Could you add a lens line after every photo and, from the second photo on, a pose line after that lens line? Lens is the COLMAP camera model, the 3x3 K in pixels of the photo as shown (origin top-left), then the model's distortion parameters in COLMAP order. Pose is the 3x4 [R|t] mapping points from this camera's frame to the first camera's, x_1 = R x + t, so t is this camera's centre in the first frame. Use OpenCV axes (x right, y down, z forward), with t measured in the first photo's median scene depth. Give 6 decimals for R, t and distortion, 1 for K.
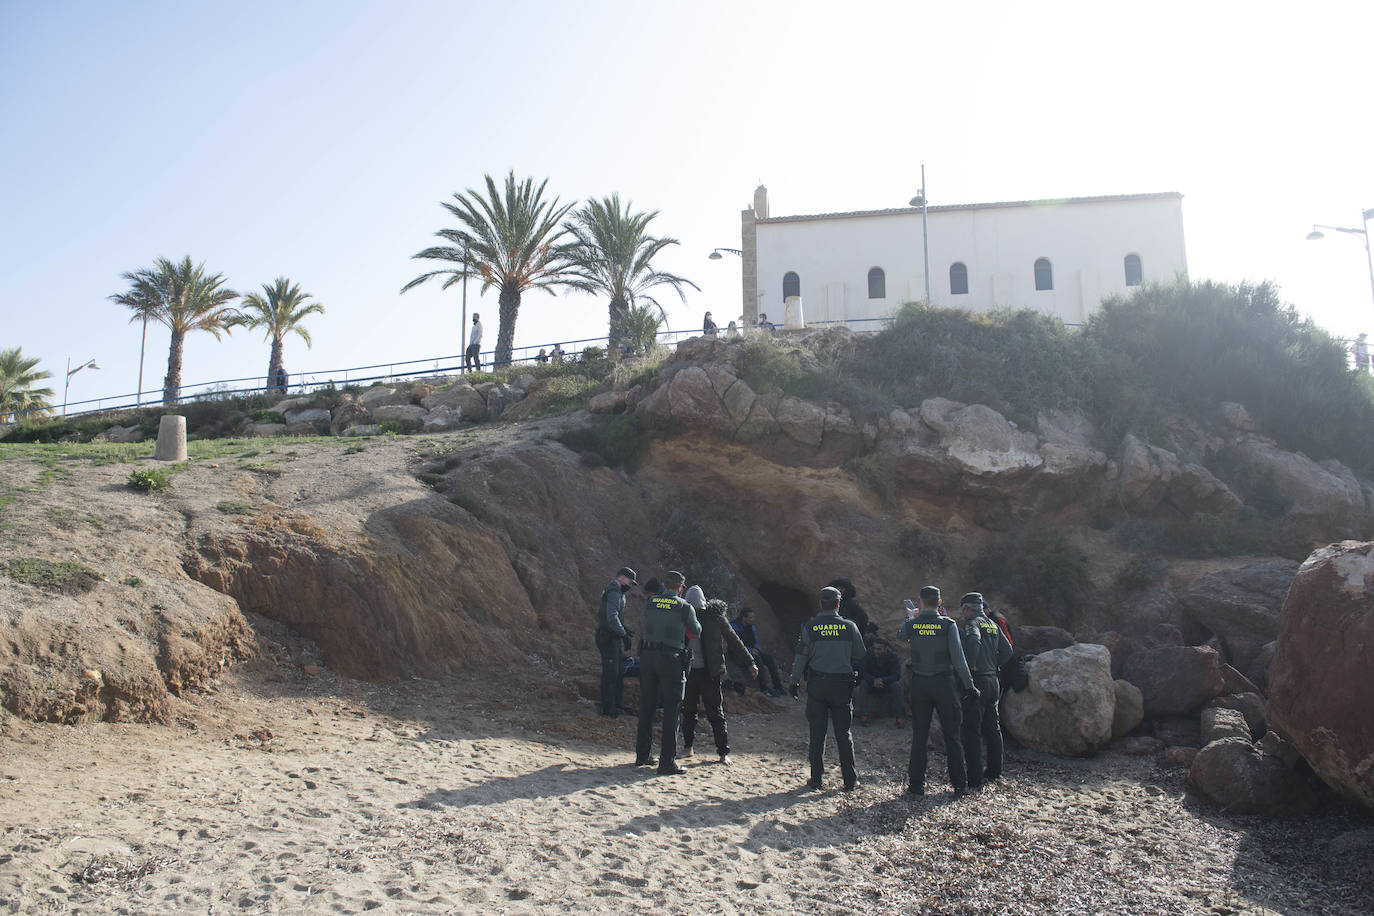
lens RADIAL K [[942.2, 0, 687.0], [0, 942.2, 458.0], [0, 0, 1]] dist [-0.050090, -0.004050]
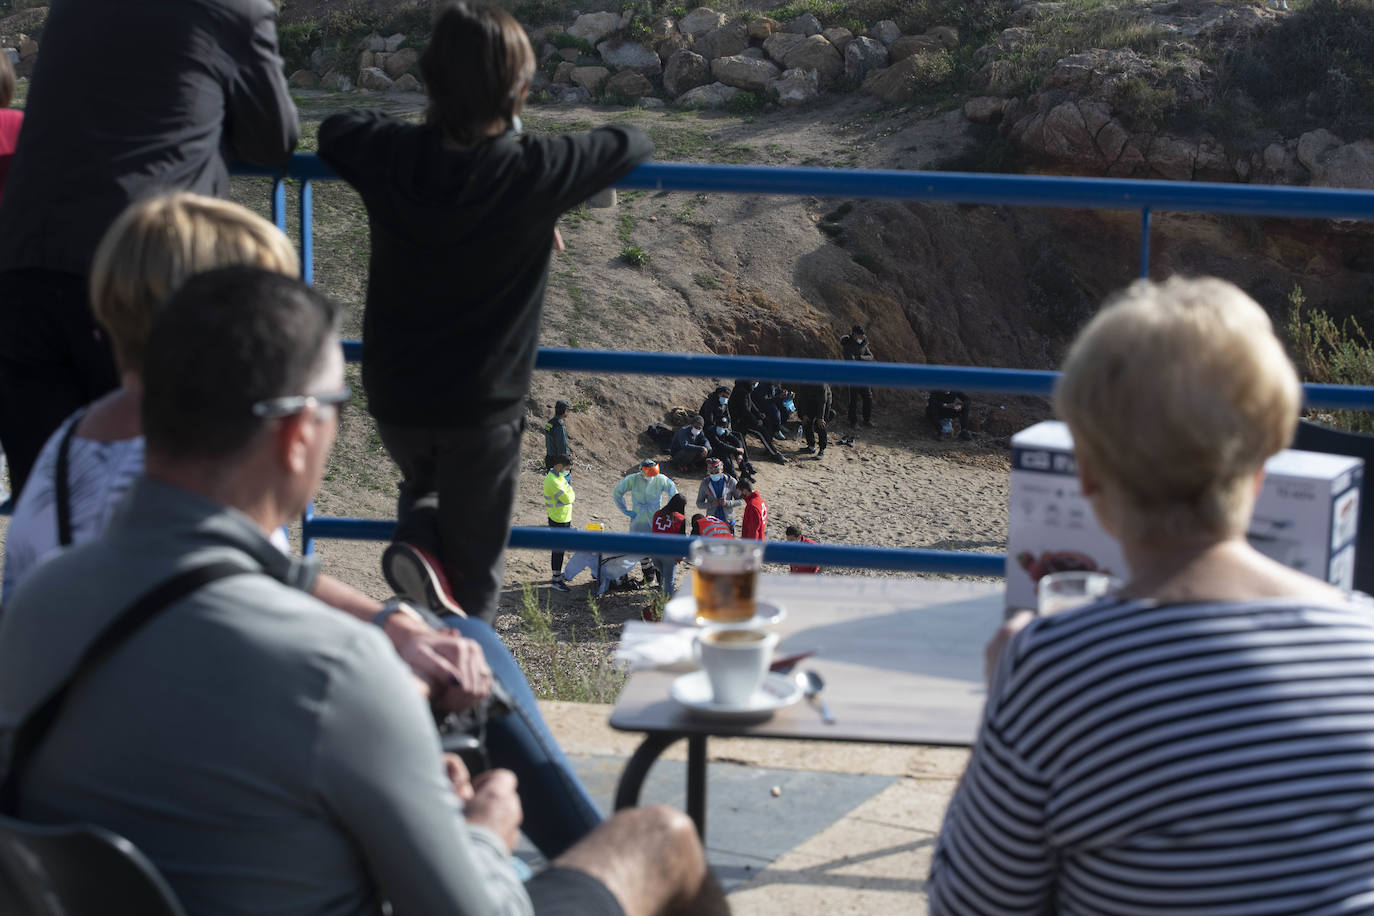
lens RADIAL K [[2200.4, 0, 687.0], [0, 2200.4, 458.0], [0, 0, 1]] dist [-0.199019, 0.096375]
pose [[0.979405, 0.054480, -0.194419, 0.095541], [0.013654, 0.942834, 0.332982, -0.620035], [0.201445, -0.328779, 0.922672, -1.639975]]
